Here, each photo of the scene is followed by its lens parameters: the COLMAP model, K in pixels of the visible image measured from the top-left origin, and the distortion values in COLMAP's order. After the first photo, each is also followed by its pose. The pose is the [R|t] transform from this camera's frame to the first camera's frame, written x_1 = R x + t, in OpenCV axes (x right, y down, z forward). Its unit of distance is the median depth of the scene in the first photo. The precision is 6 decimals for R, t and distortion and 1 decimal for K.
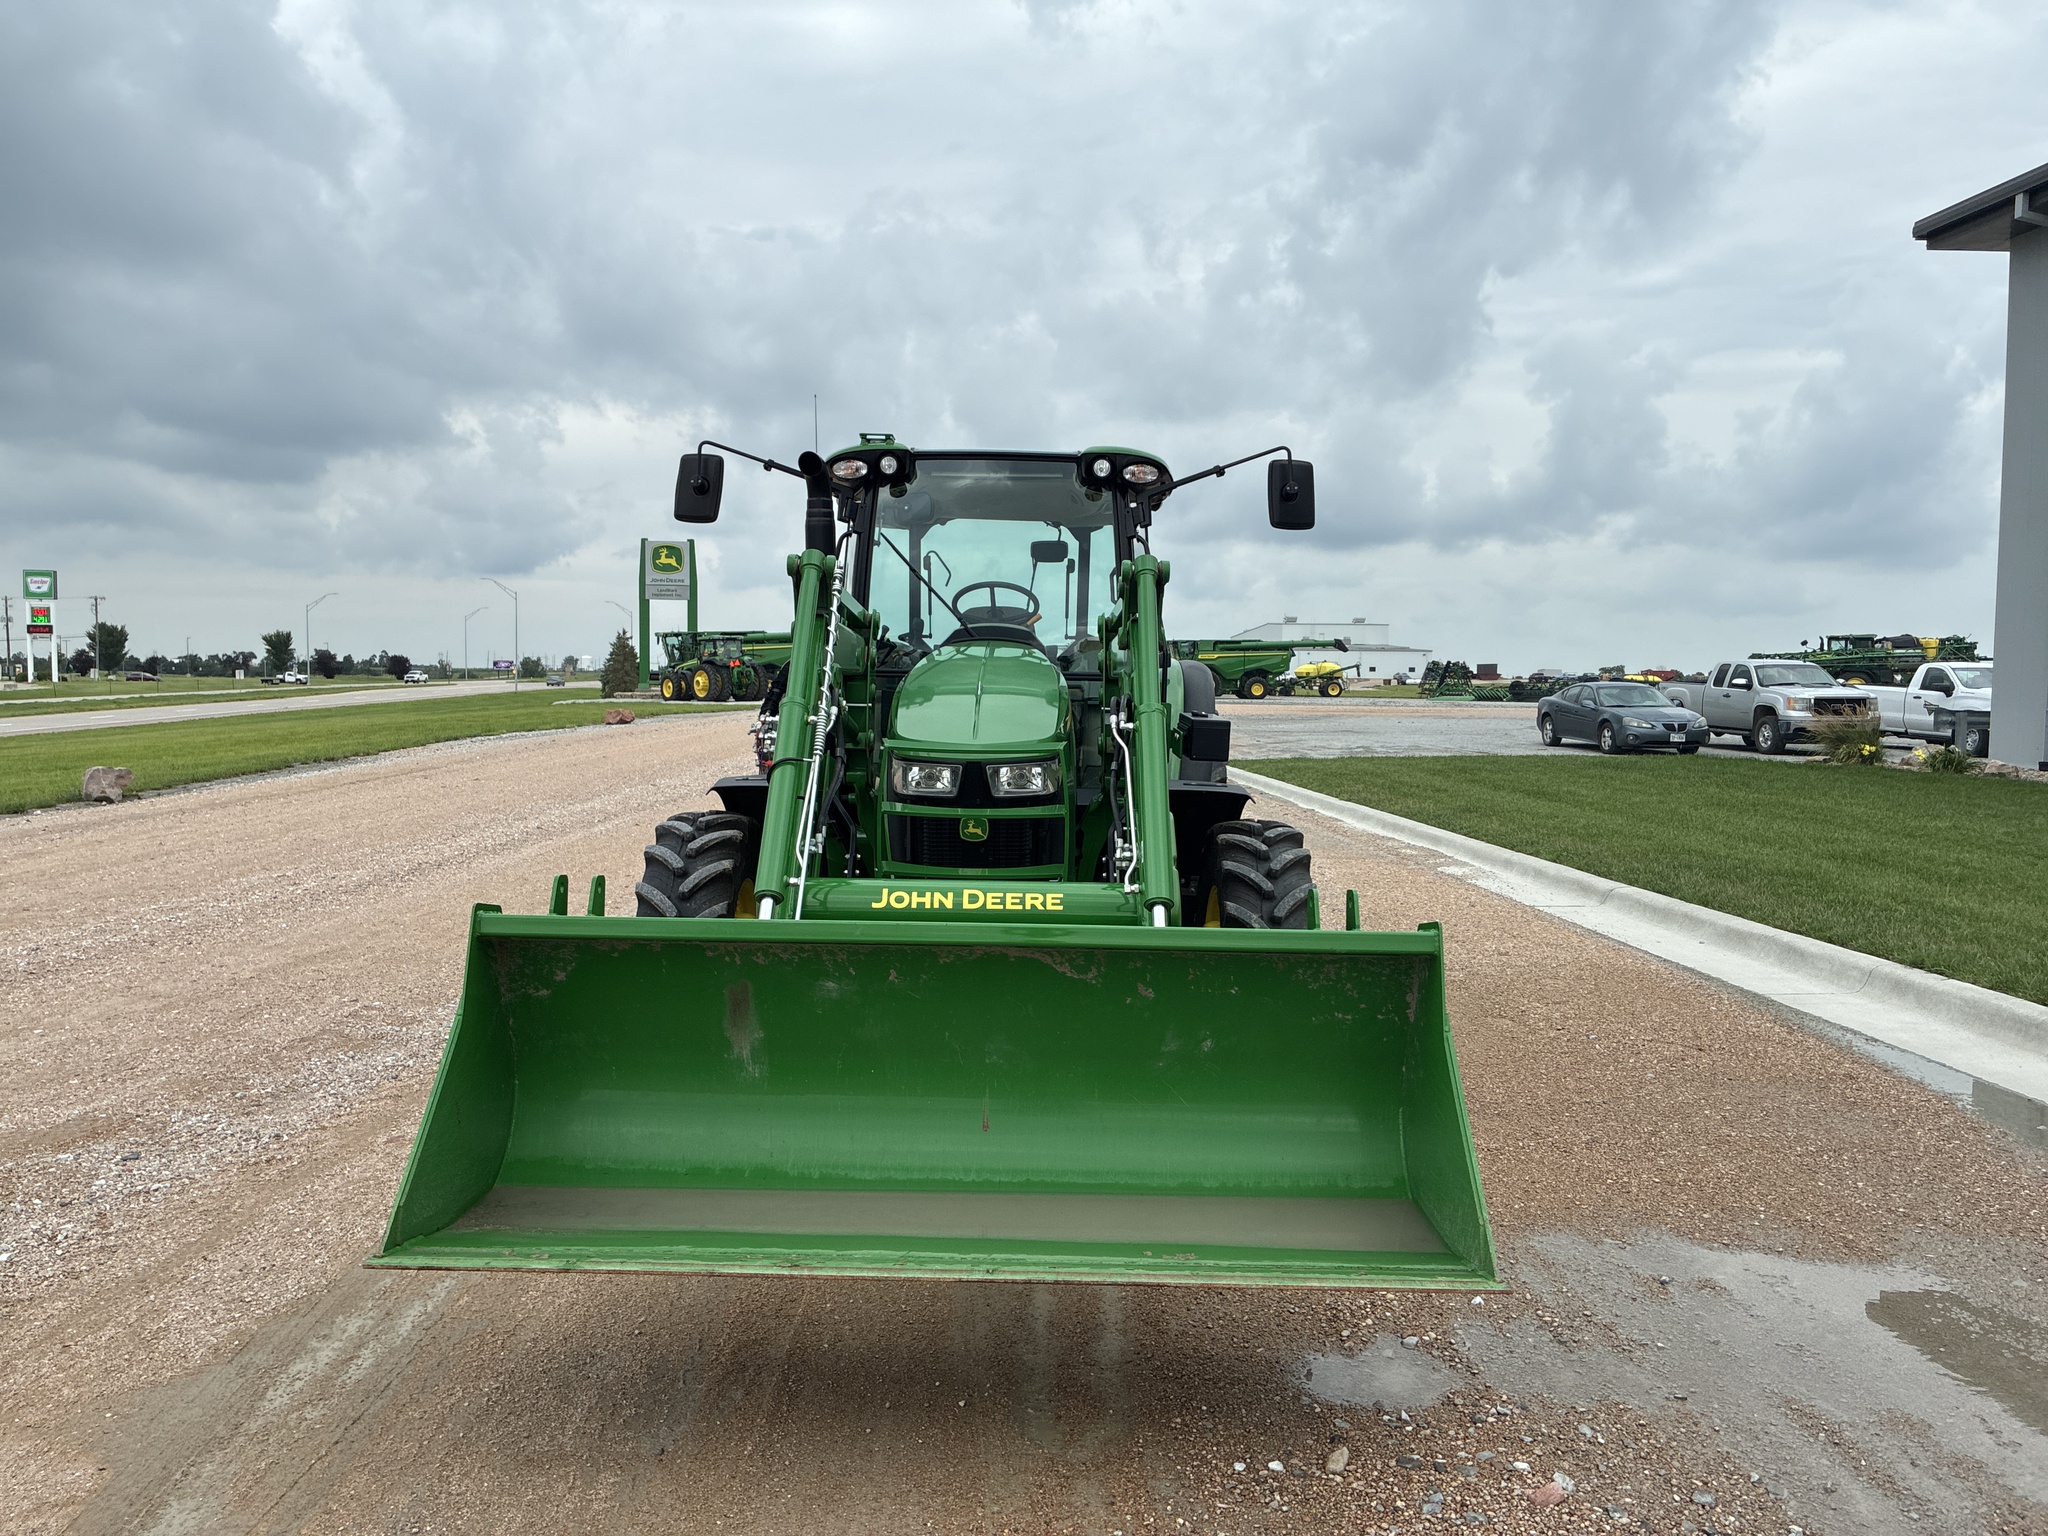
lens RADIAL K [[1605.0, 0, 1009.1], [0, 1605.0, 766.0], [0, 0, 1]] dist [0.052748, -0.056445]
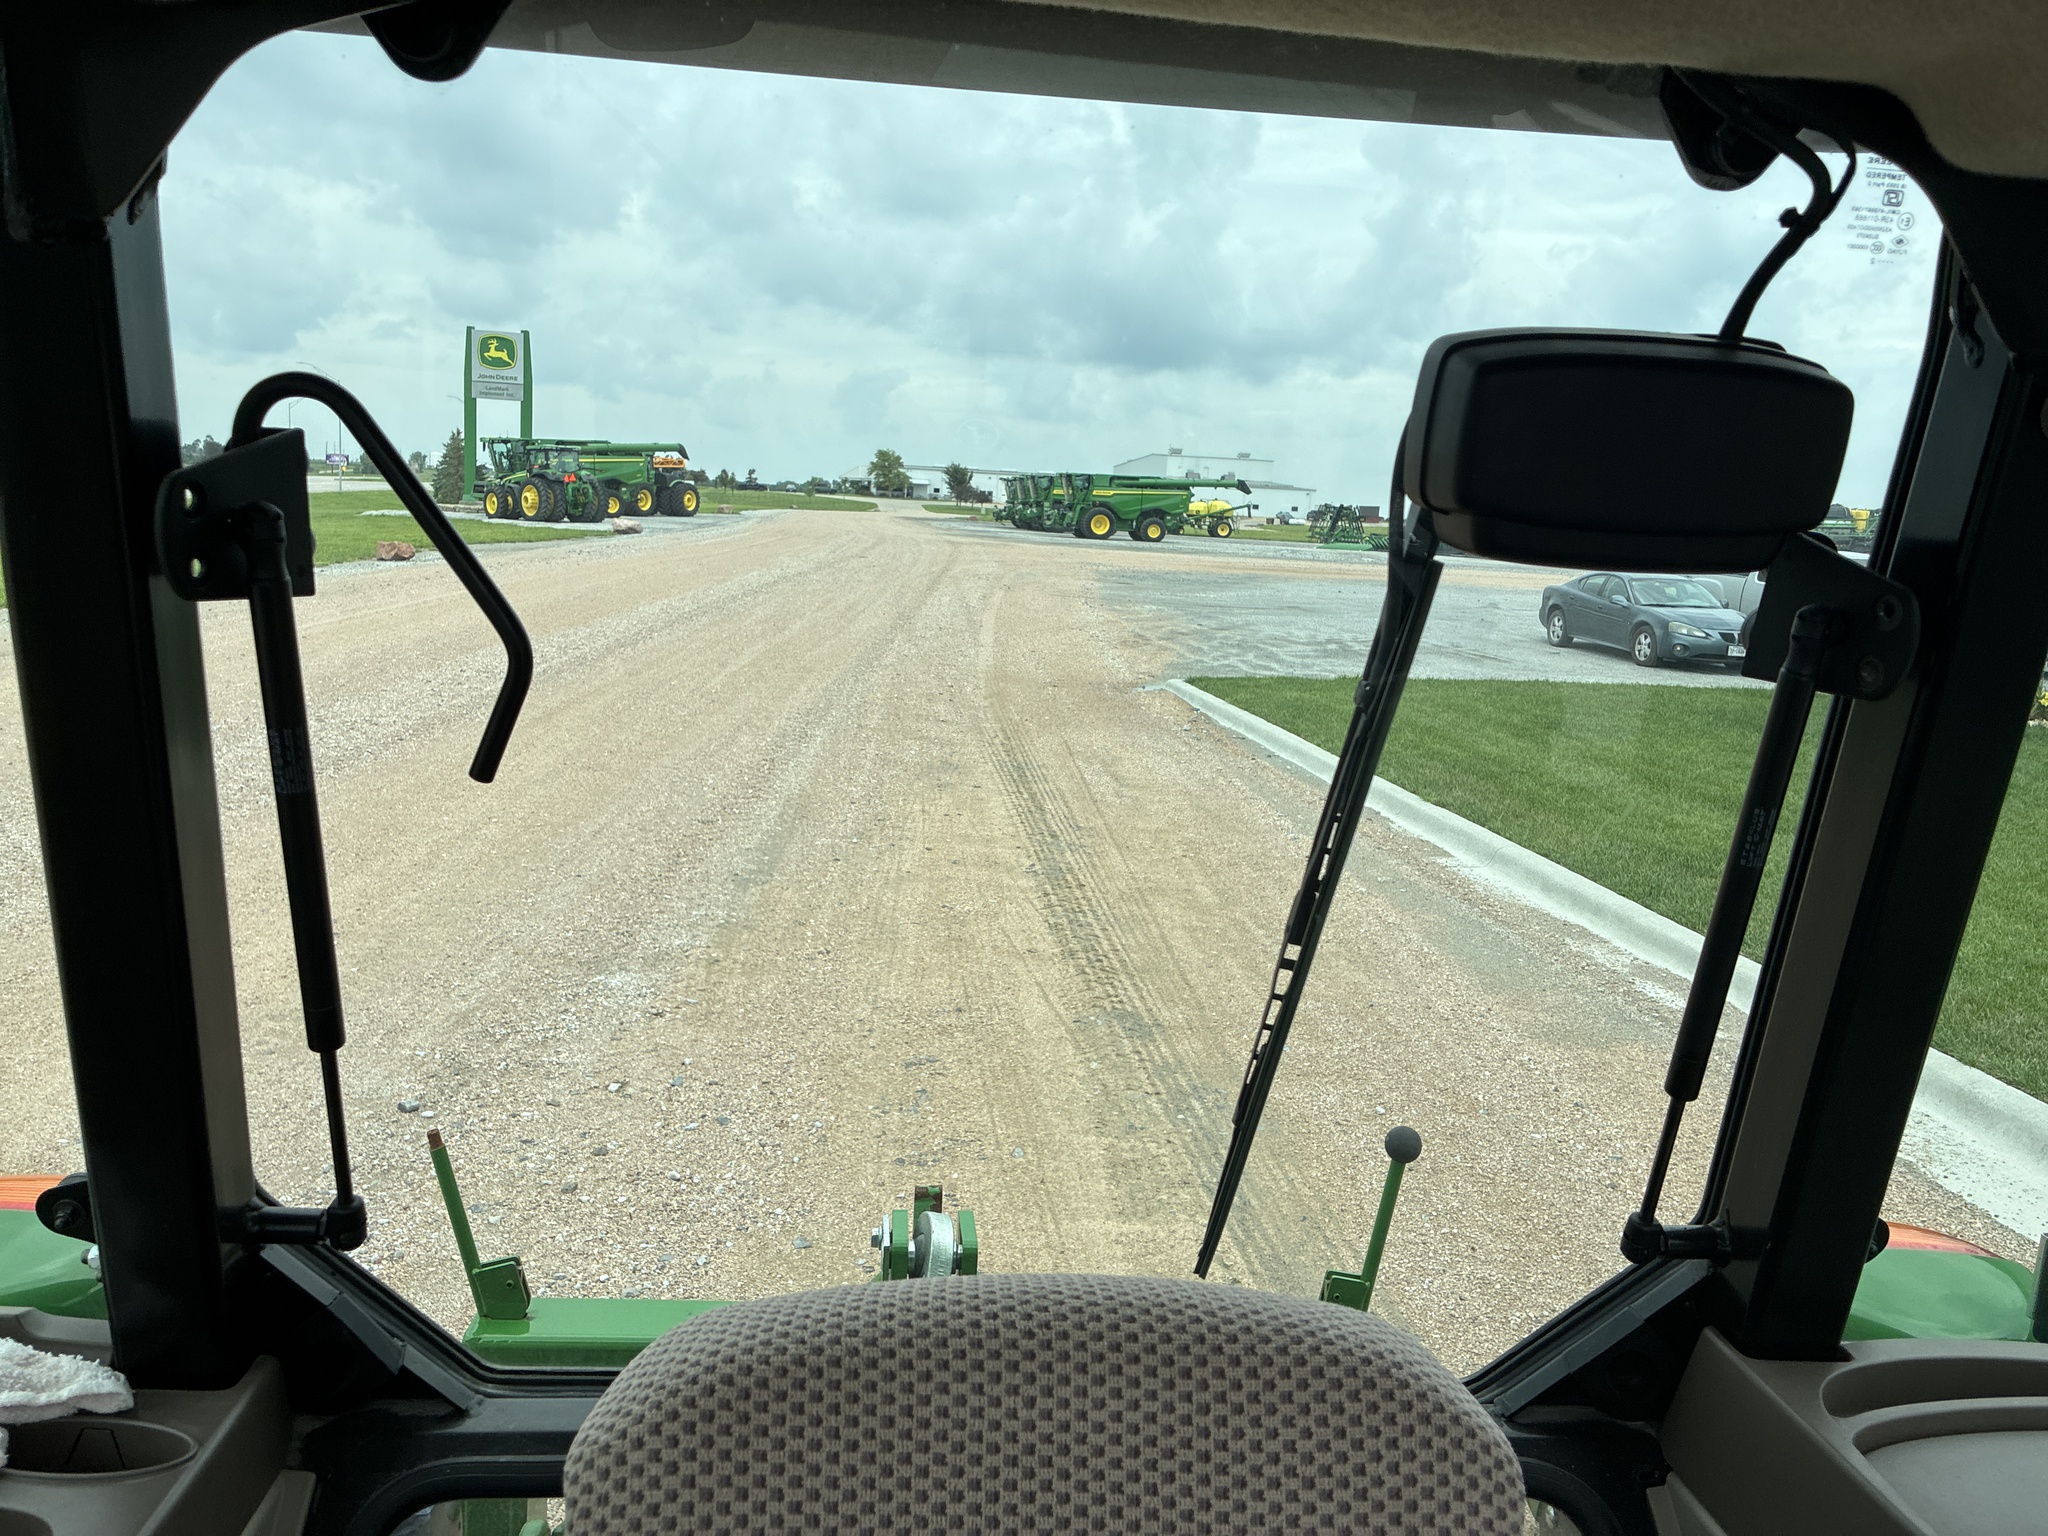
lens RADIAL K [[1568.8, 0, 1043.7], [0, 1568.8, 773.8], [0, 0, 1]] dist [0.016927, 0.003369]
pose [[0.993963, 0.024182, 0.107017, -0.001688], [-0.036849, 0.992328, 0.118016, -0.013445], [-0.103342, -0.121247, 0.987228, 0.099222]]
